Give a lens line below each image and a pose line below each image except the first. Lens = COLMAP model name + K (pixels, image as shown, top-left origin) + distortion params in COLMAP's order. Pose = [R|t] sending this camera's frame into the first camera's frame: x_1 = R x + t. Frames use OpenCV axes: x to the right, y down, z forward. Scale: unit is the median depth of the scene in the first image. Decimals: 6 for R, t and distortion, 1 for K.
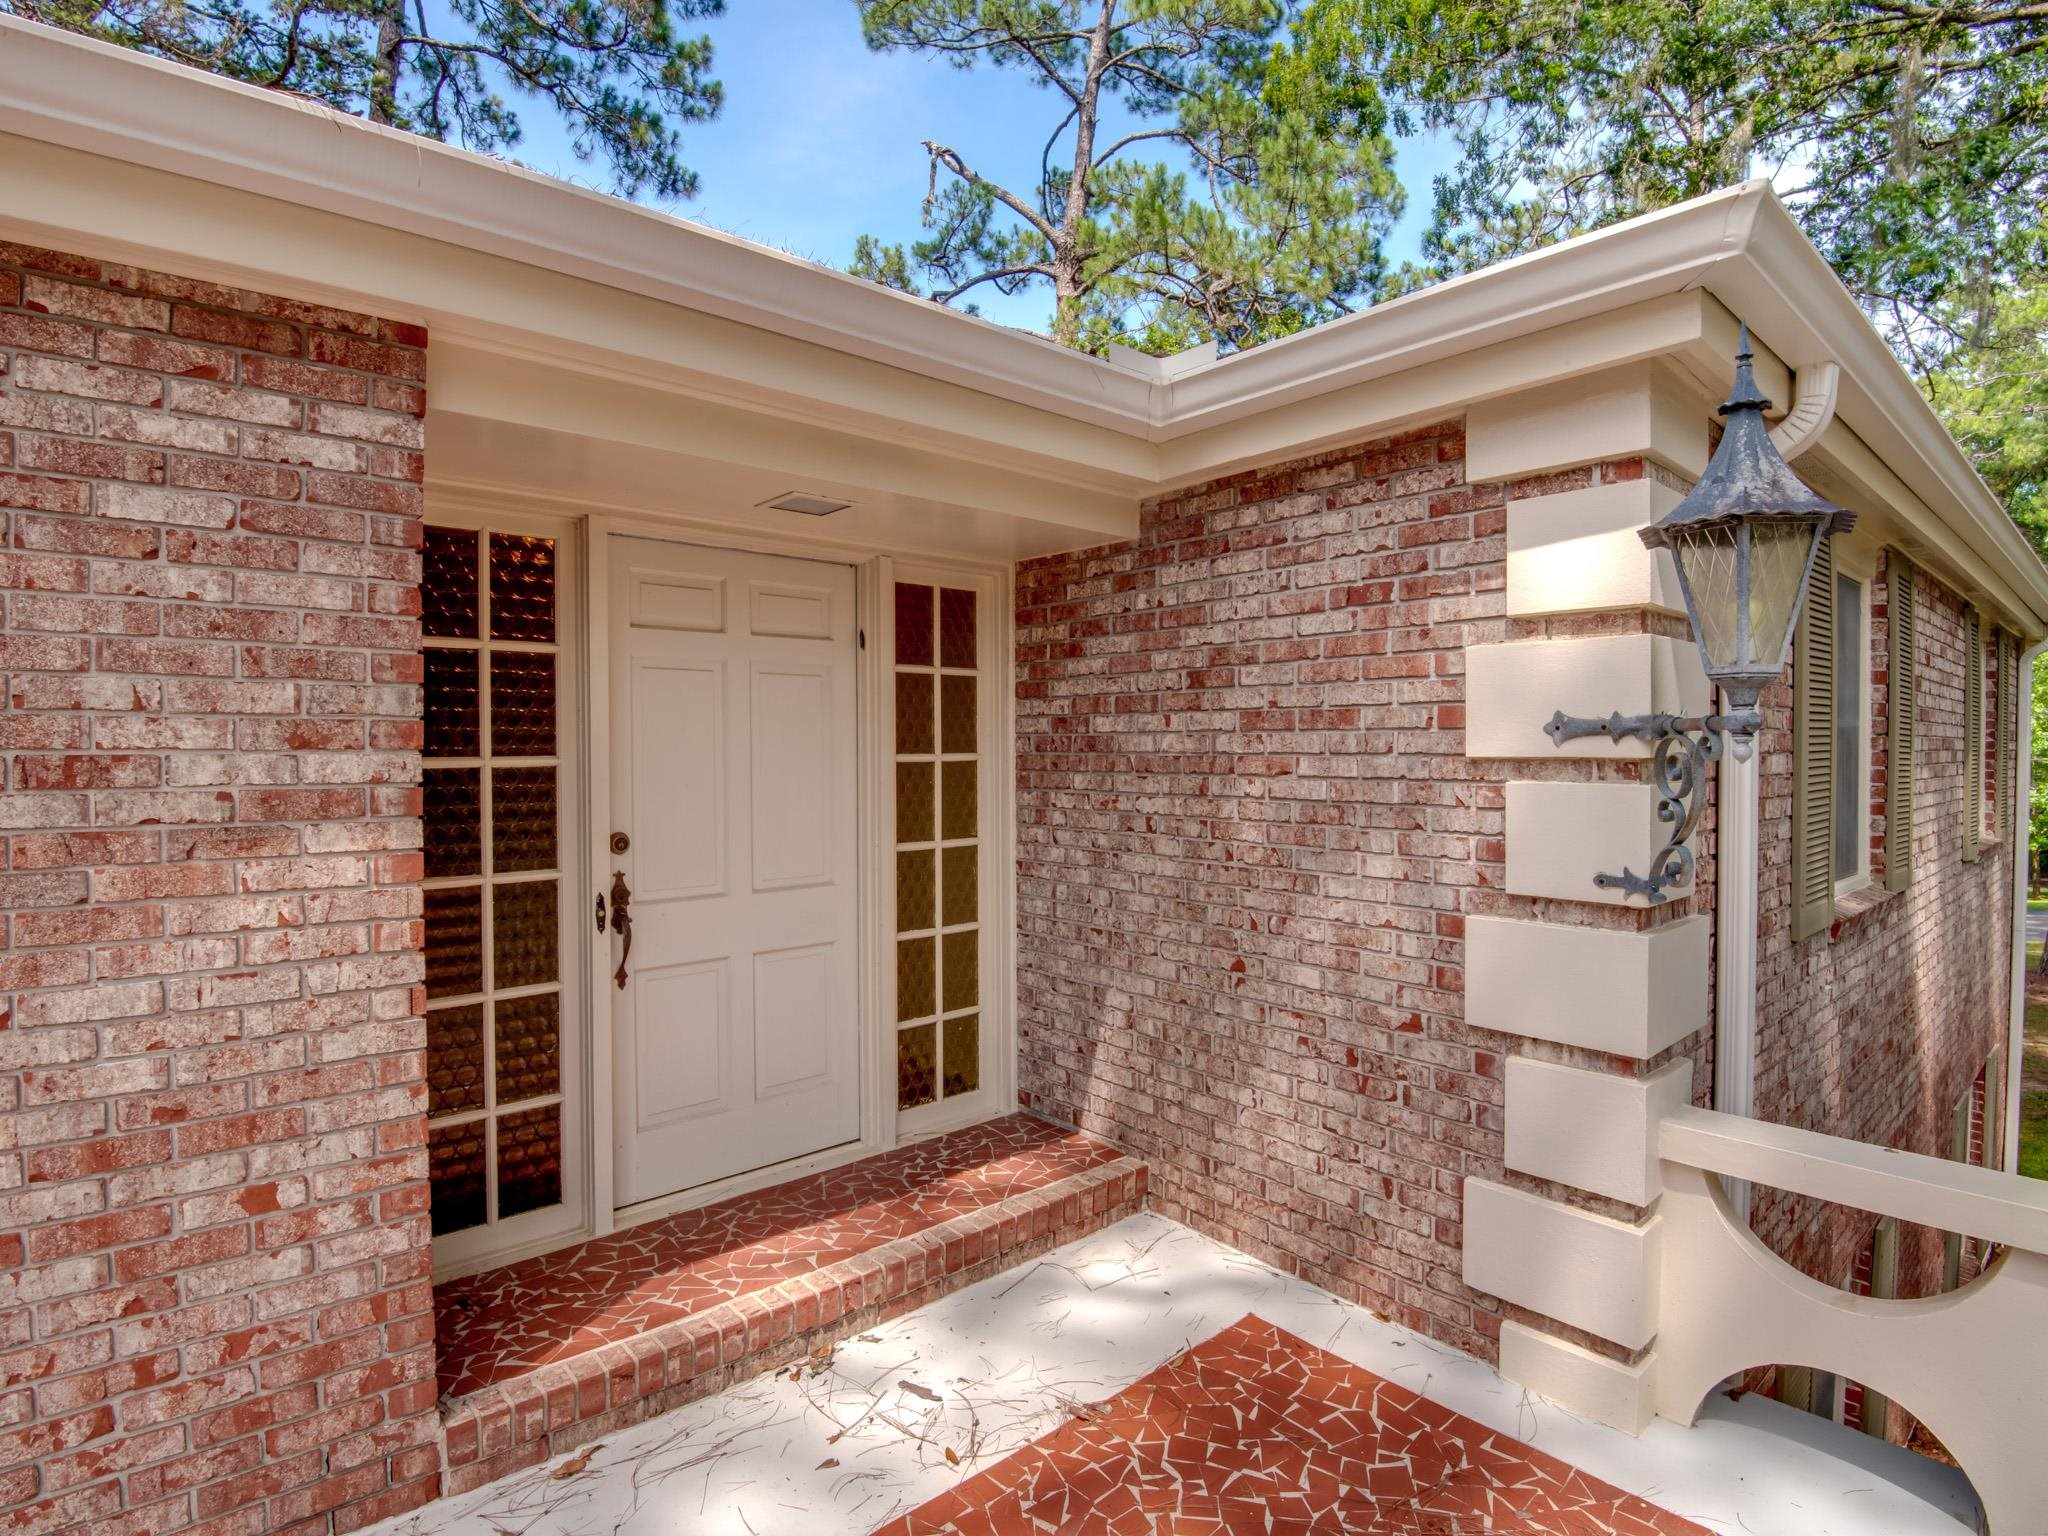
lens RADIAL K [[1069.7, 0, 1018.3], [0, 1069.7, 771.2], [0, 0, 1]] dist [-0.021907, -0.002901]
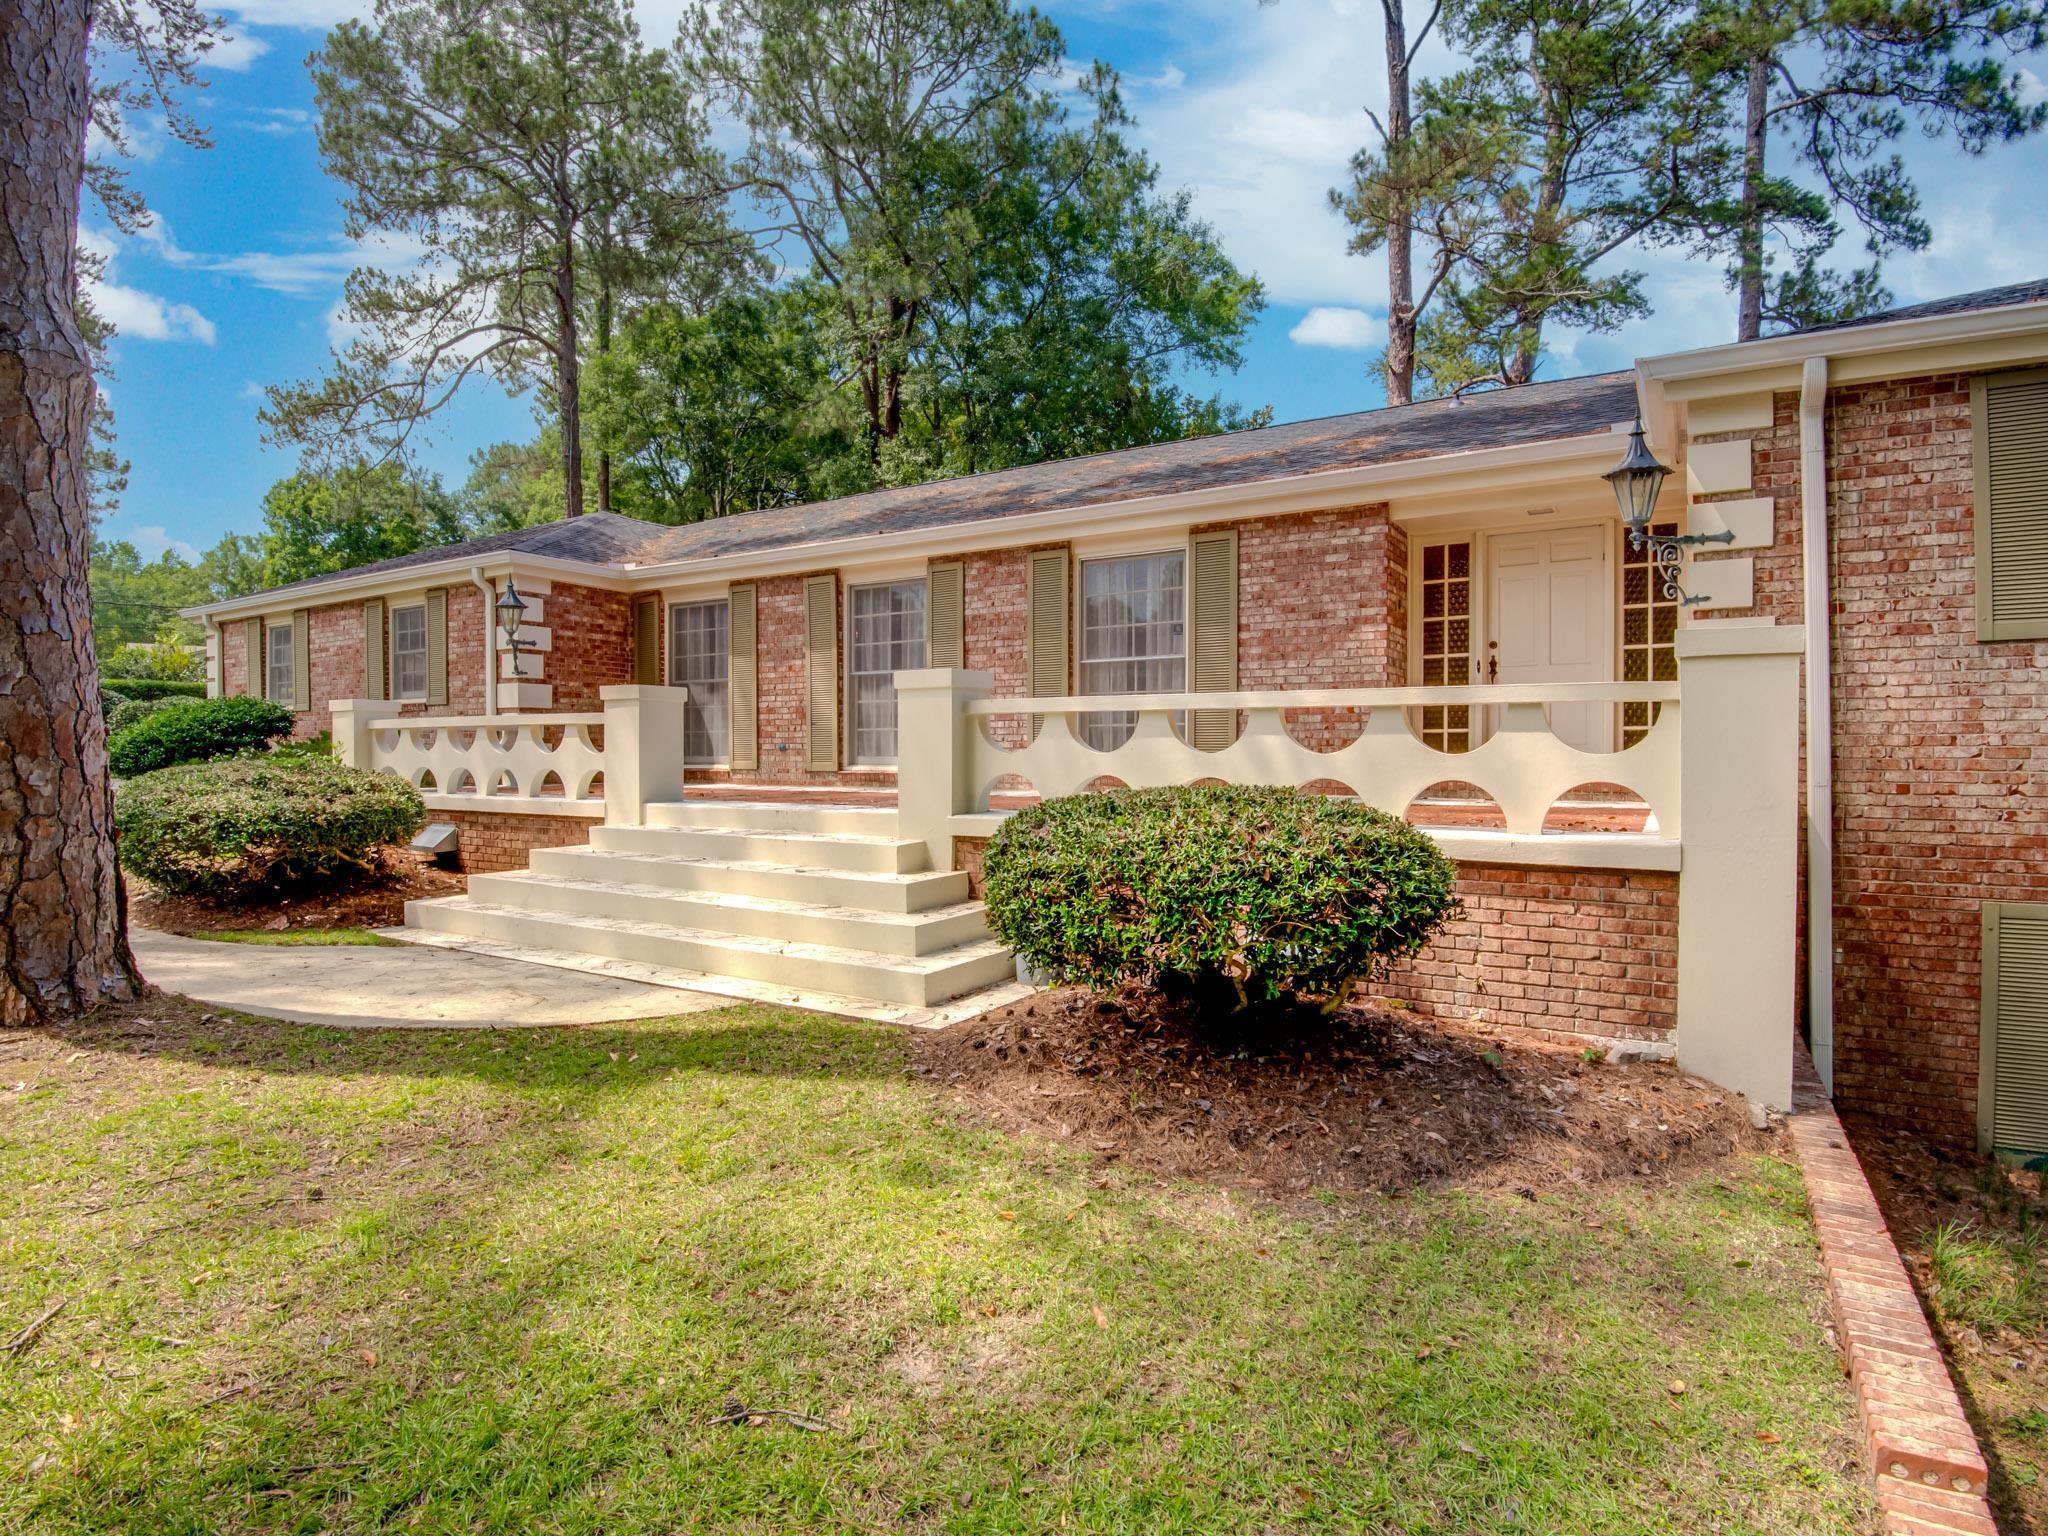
lens RADIAL K [[1069.7, 0, 1020.5], [0, 1069.7, 763.6], [0, 0, 1]] dist [-0.021907, -0.002901]
pose [[0.292775, 0.008559, -0.956143, 3.123410], [-0.021812, 0.999760, 0.002271, 0.643117], [0.955932, 0.020191, 0.292891, -1.615913]]
